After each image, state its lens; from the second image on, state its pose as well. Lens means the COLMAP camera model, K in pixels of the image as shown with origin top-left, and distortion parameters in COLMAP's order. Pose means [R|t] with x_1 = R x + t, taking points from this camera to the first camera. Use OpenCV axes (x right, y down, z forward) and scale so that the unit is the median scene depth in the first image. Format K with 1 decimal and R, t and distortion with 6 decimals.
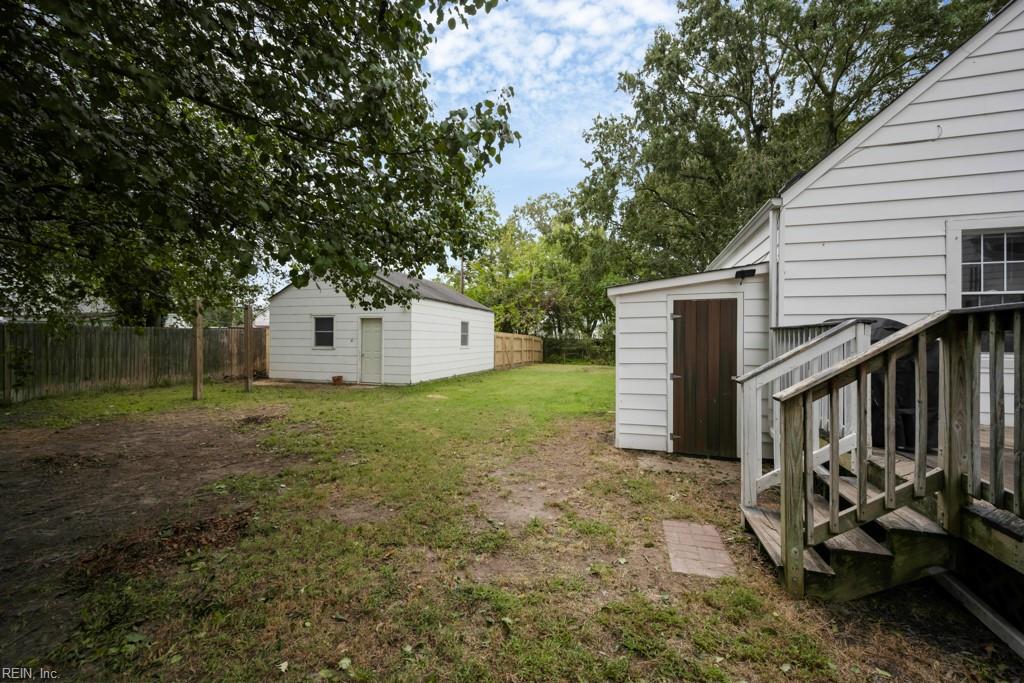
lens RADIAL K [[425.4, 0, 514.8], [0, 425.4, 335.4], [0, 0, 1]] dist [0.007708, -0.000229]
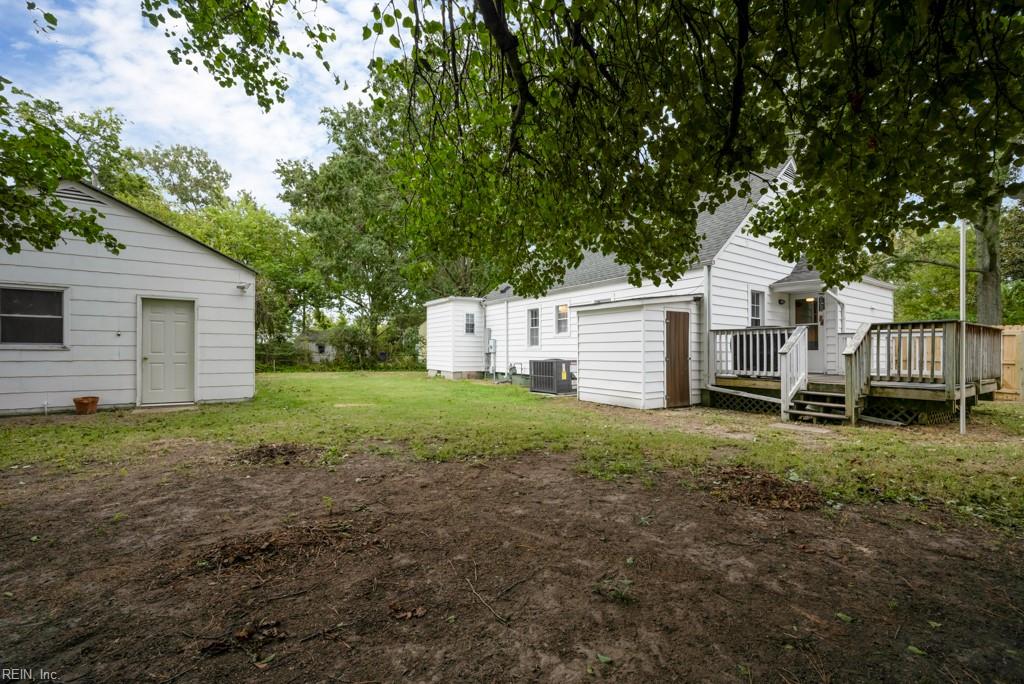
lens RADIAL K [[425.4, 0, 529.4], [0, 425.4, 350.0], [0, 0, 1]] dist [0.007708, -0.000229]
pose [[0.611534, 0.001353, 0.791217, -0.528033], [-0.009839, 0.999934, 0.005895, 0.025687], [-0.791157, -0.011390, 0.611507, 0.194989]]
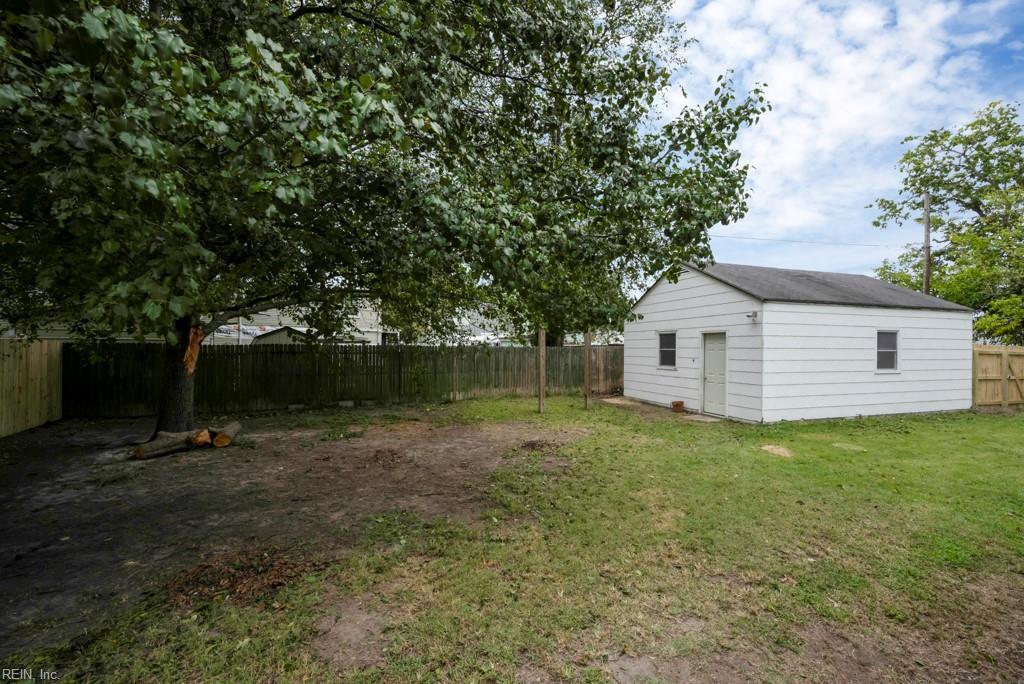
lens RADIAL K [[425.4, 0, 513.5], [0, 425.4, 346.7], [0, 0, 1]] dist [0.007708, -0.000229]
pose [[0.576082, -0.008398, -0.817349, 0.105413], [0.008501, 0.999955, -0.004282, -0.015026], [0.817348, -0.004482, 0.576127, 0.235165]]
